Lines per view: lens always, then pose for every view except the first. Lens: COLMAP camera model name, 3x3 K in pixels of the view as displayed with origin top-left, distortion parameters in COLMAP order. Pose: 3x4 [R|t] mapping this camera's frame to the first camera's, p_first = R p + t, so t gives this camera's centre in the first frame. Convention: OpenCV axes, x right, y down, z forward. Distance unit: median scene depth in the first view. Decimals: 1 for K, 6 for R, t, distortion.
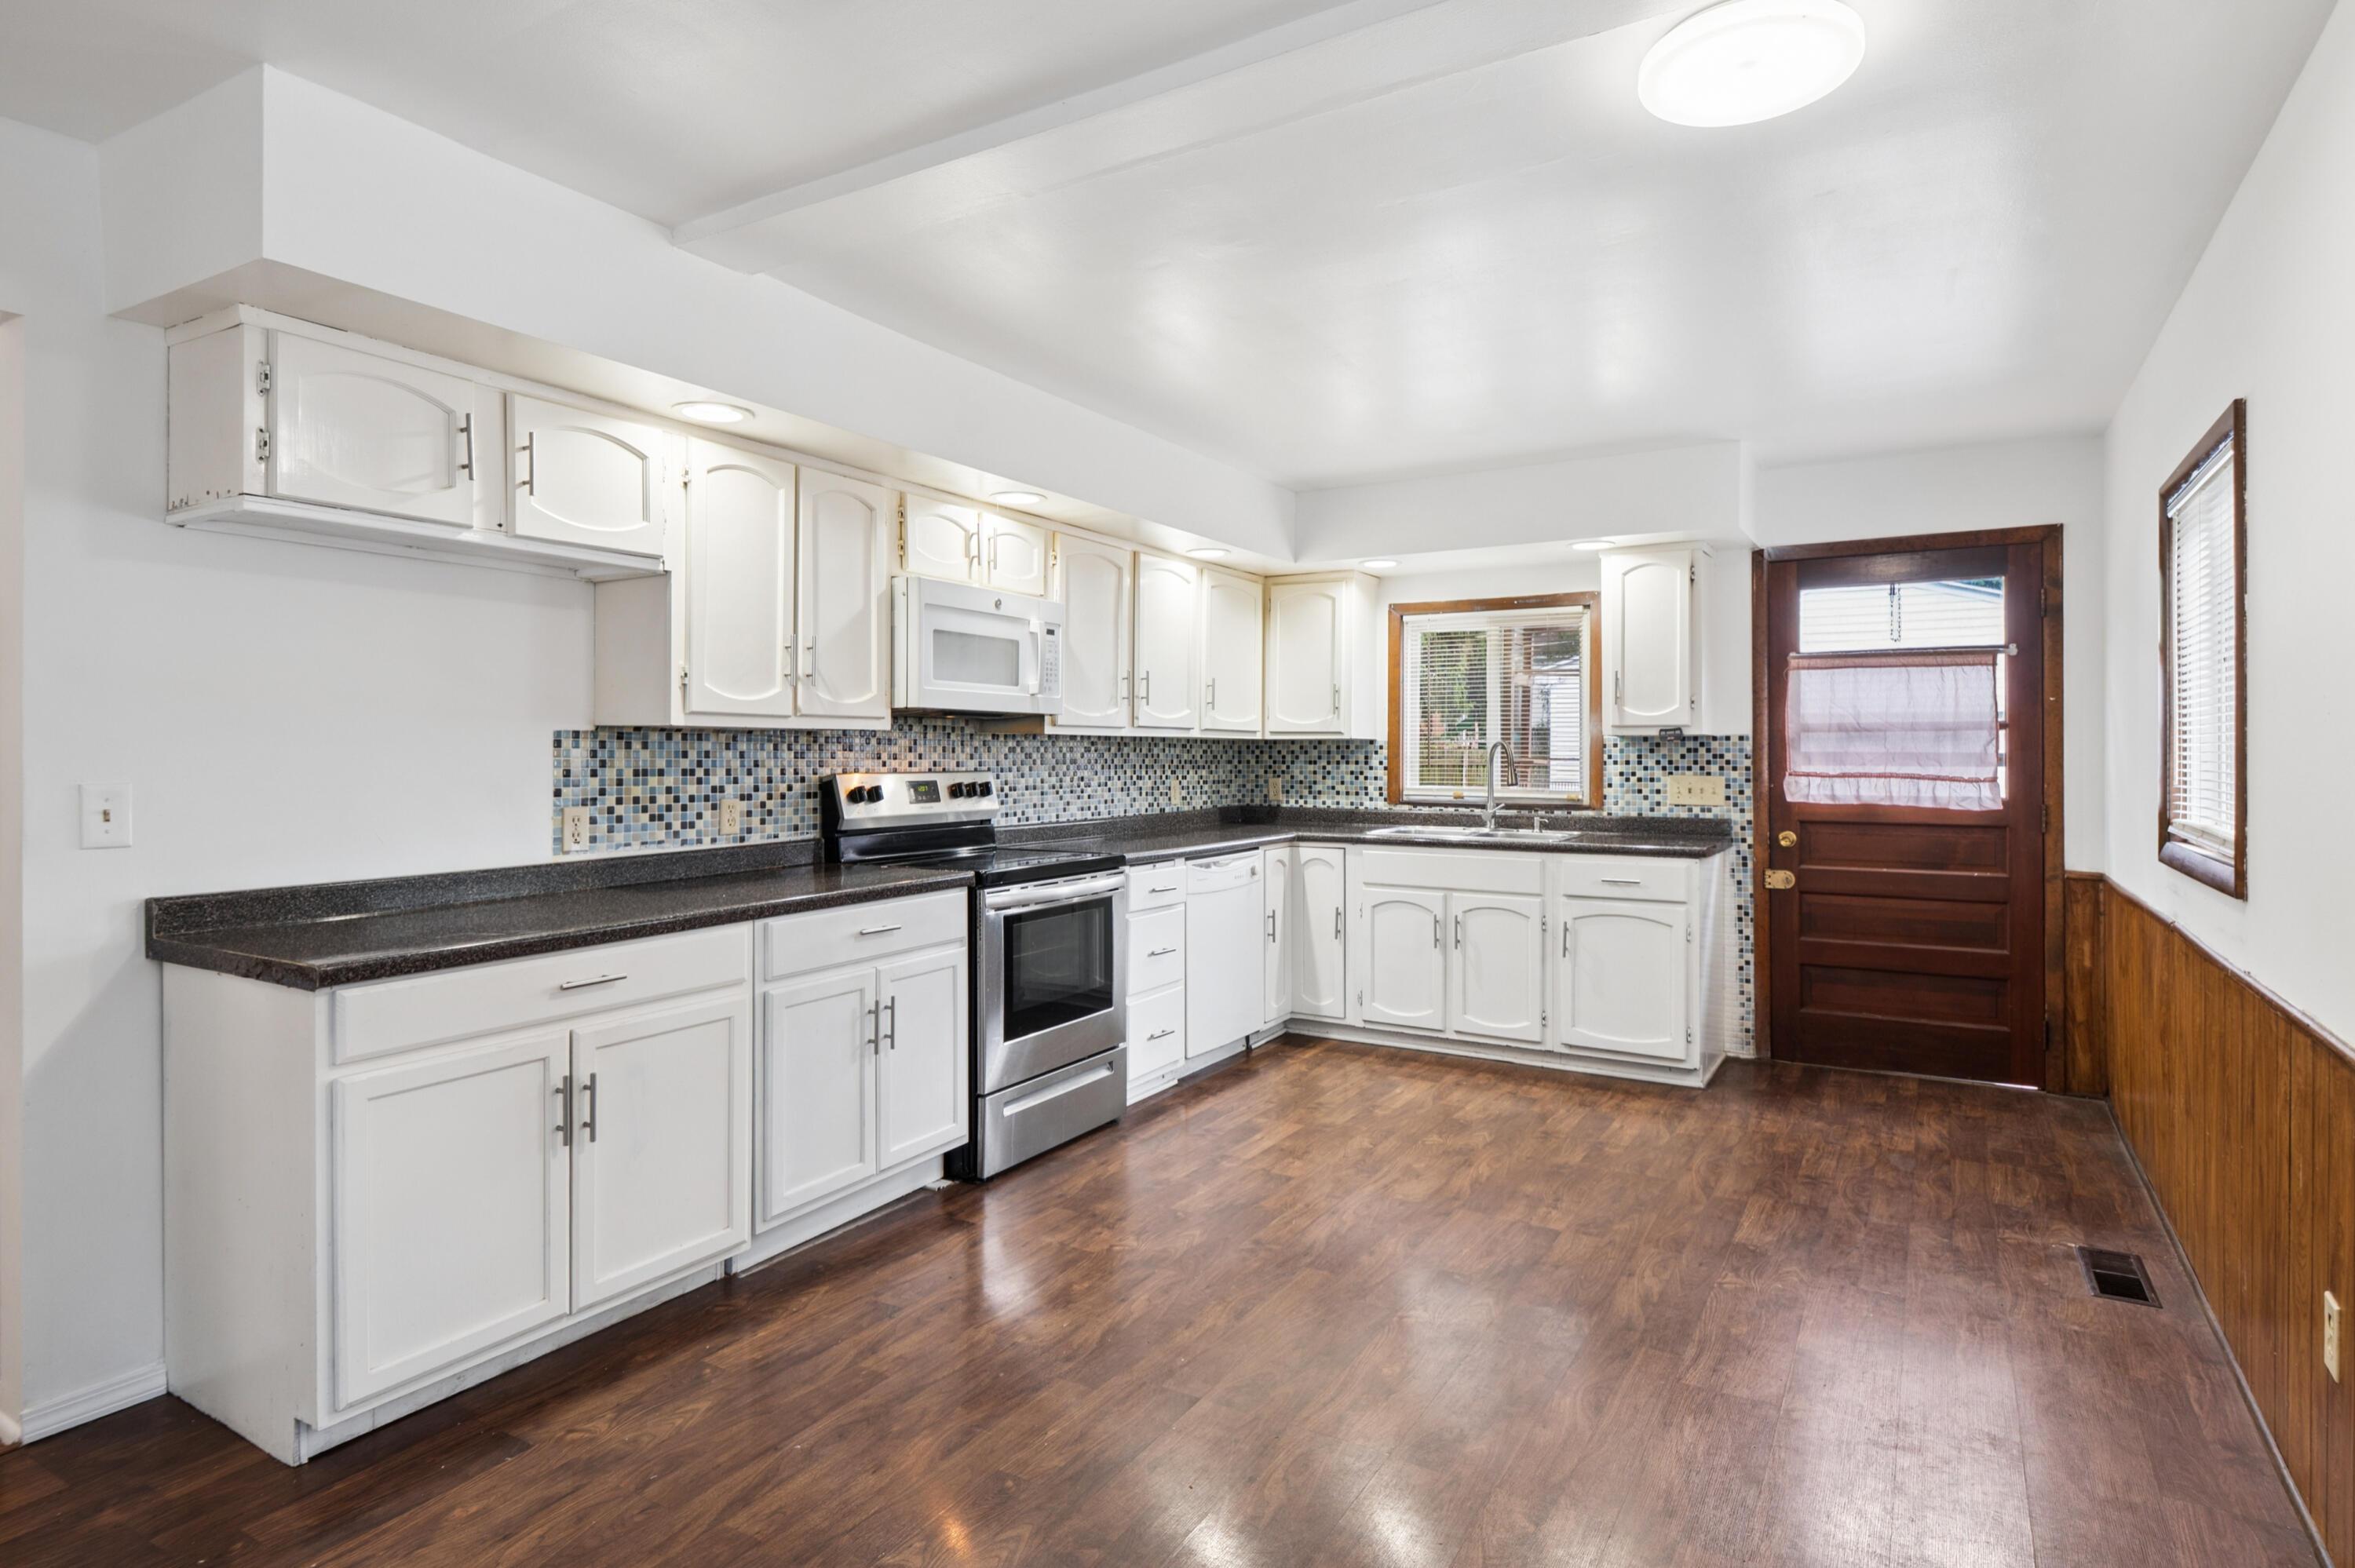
lens RADIAL K [[1279.6, 0, 1227.5], [0, 1279.6, 743.1], [0, 0, 1]] dist [0.122950, -0.102237]
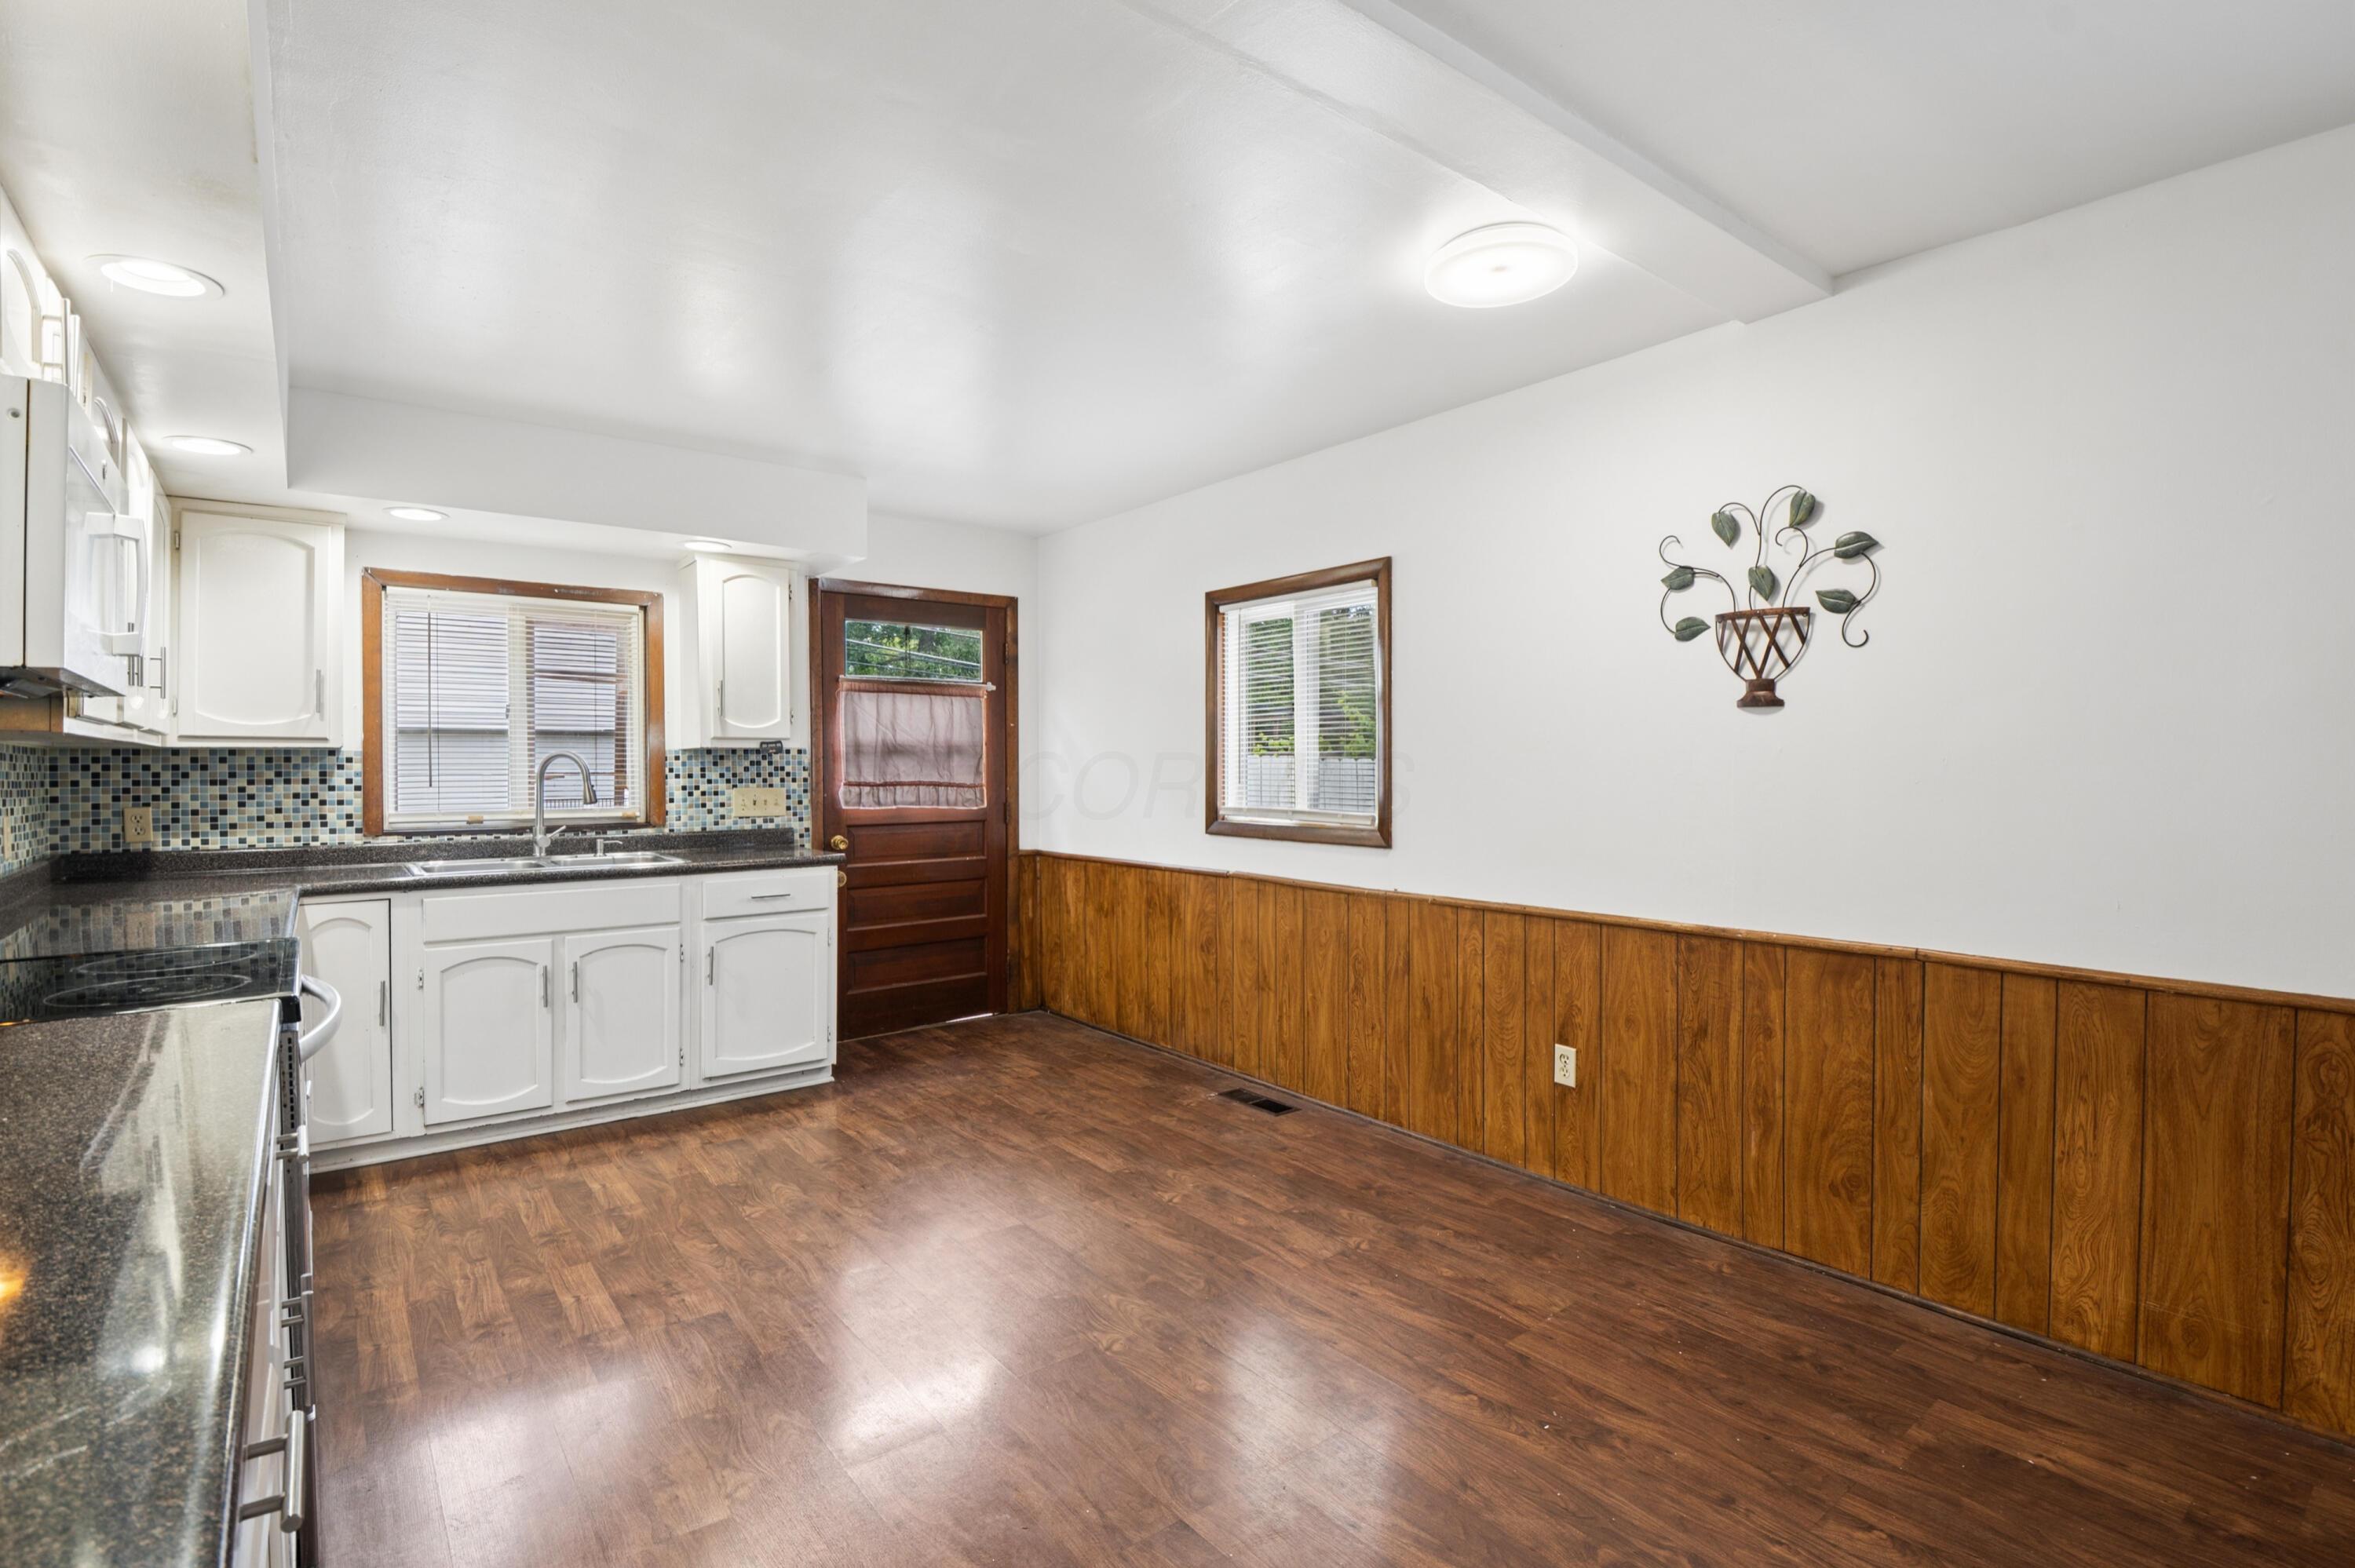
lens RADIAL K [[1127.4, 0, 1186.4], [0, 1127.4, 760.1], [0, 0, 1]] dist [0.049199, -0.050111]
pose [[0.373256, 0.000911, 0.927728, -0.375165], [-0.002921, 0.999996, 0.000193, 0.002198], [-0.927724, -0.002782, 0.373257, 0.379265]]
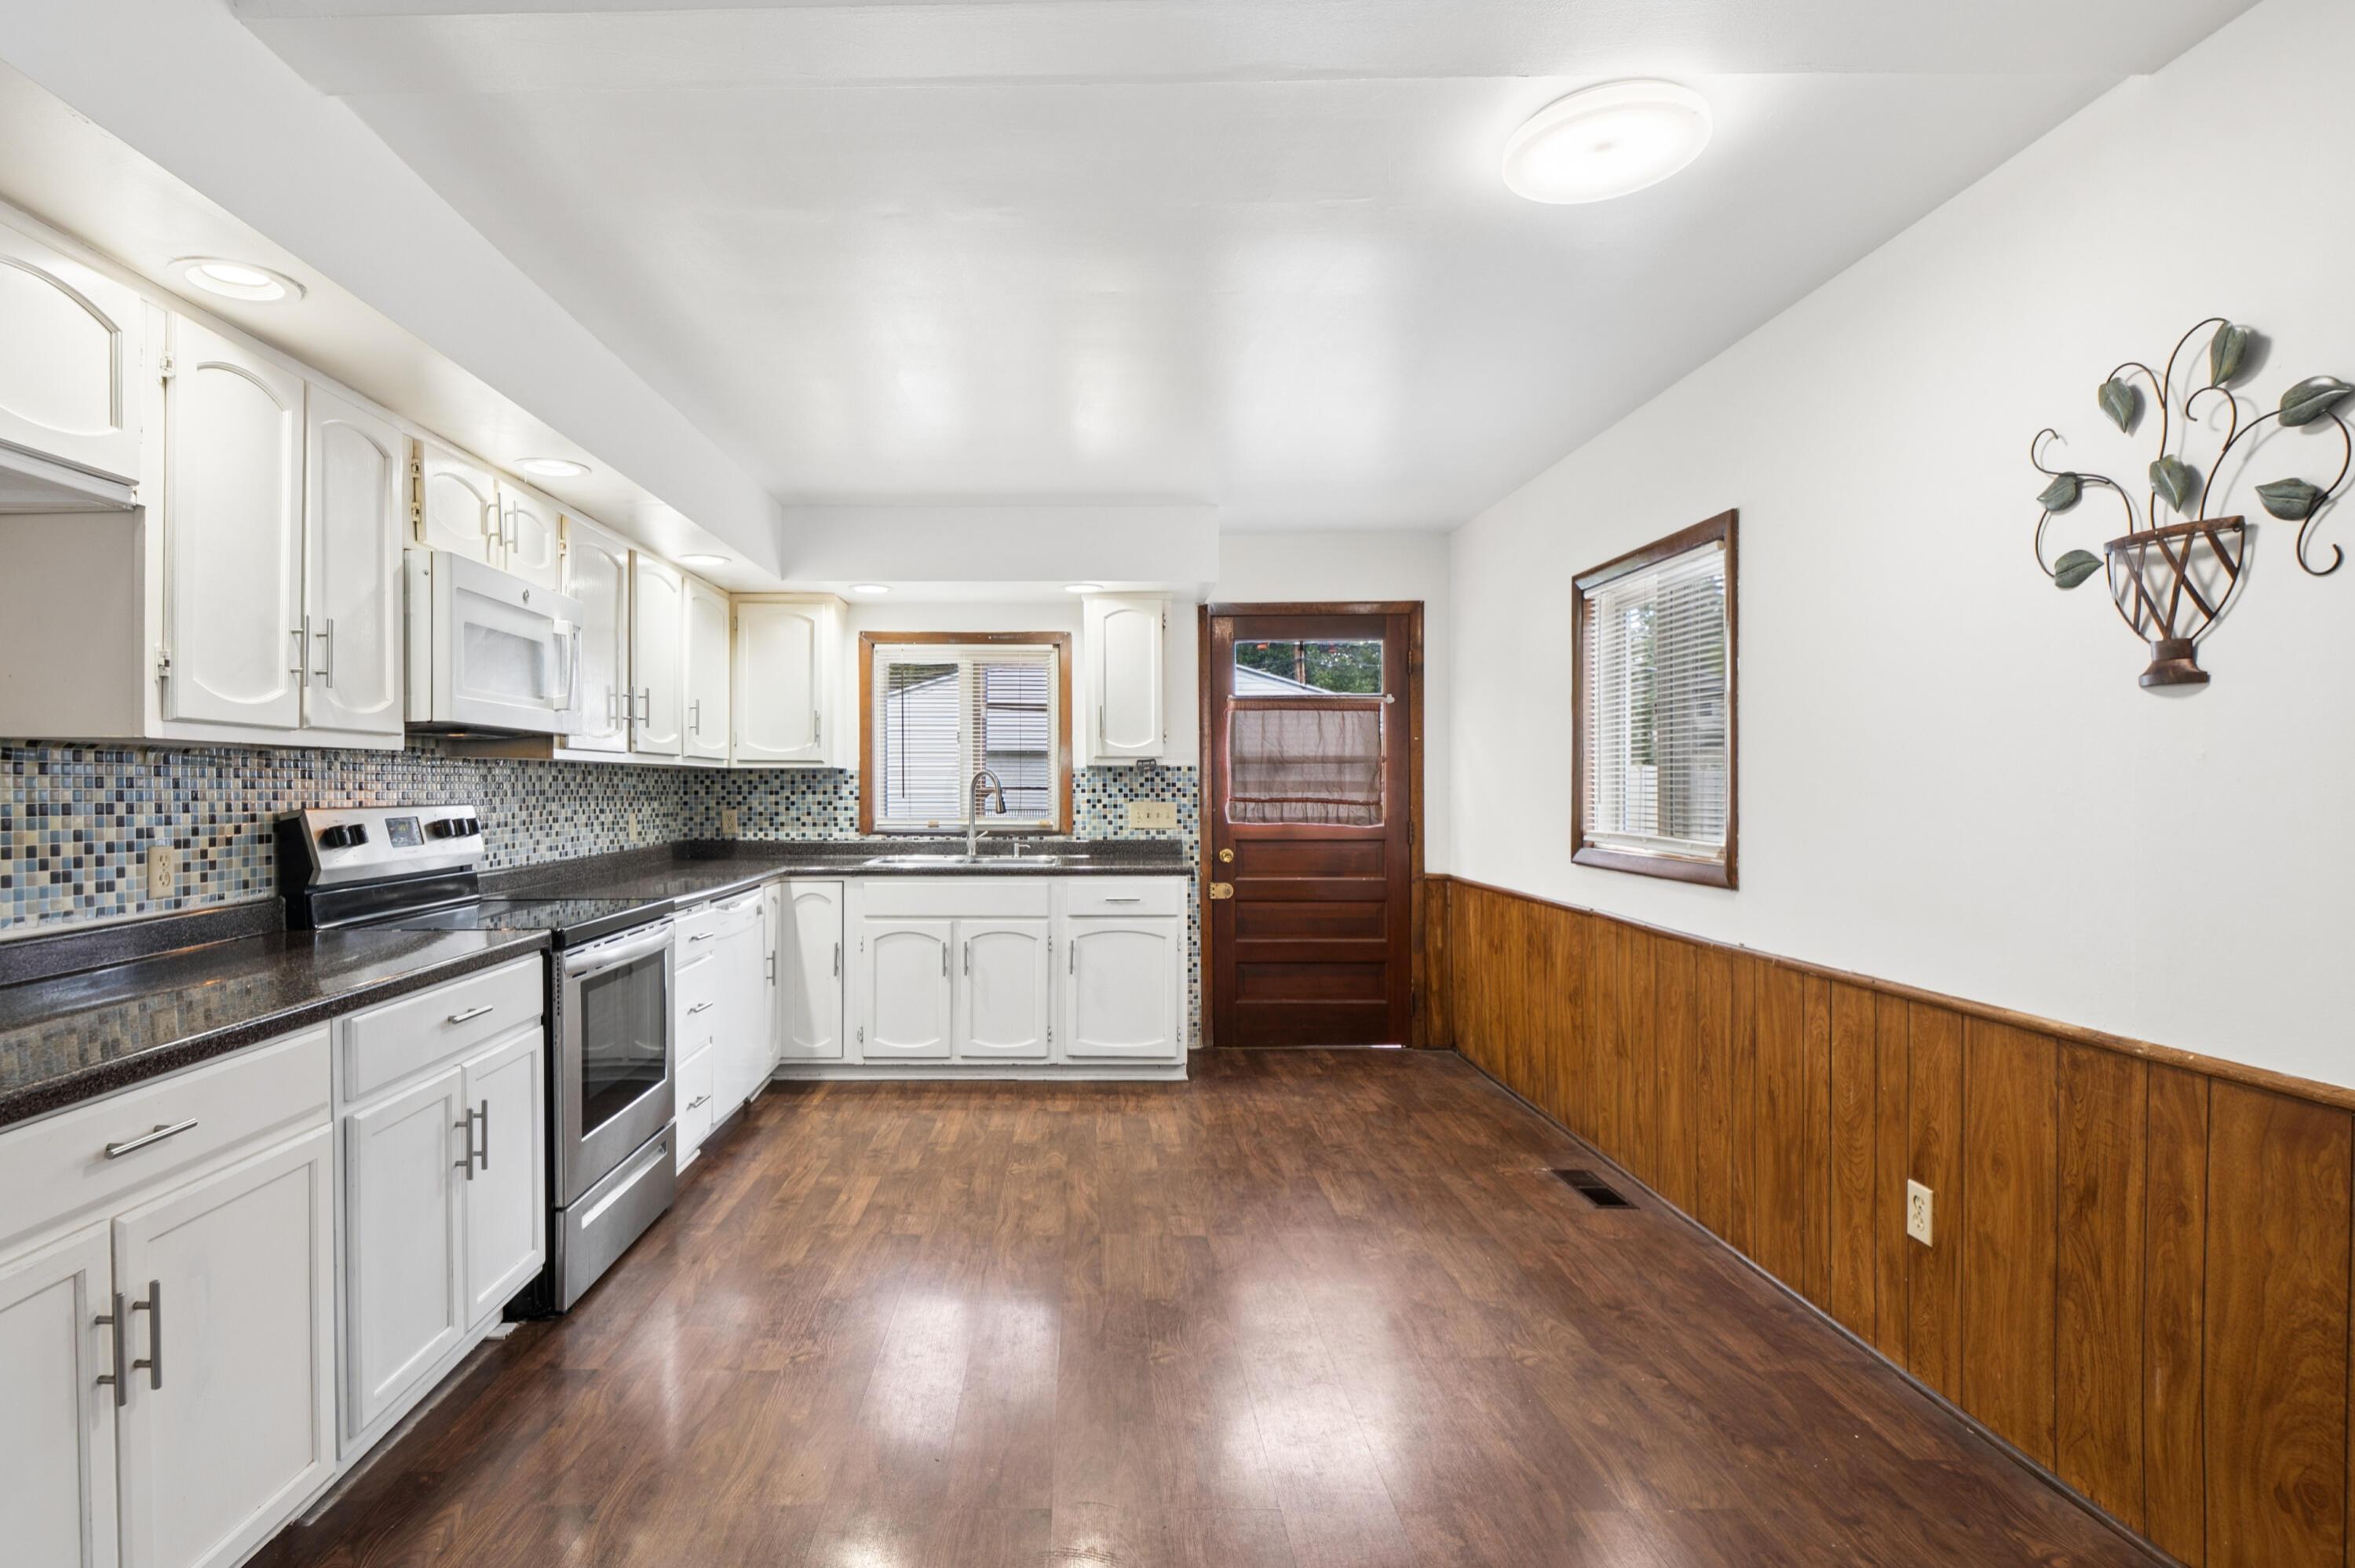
lens RADIAL K [[1193.4, 0, 1078.2], [0, 1193.4, 781.0], [0, 0, 1]] dist [0.072917, -0.029665]
pose [[0.872147, -0.000293, 0.489244, -0.214872], [-0.001568, 0.999993, 0.003393, 0.003745], [-0.489242, -0.003726, 0.872140, 0.145258]]
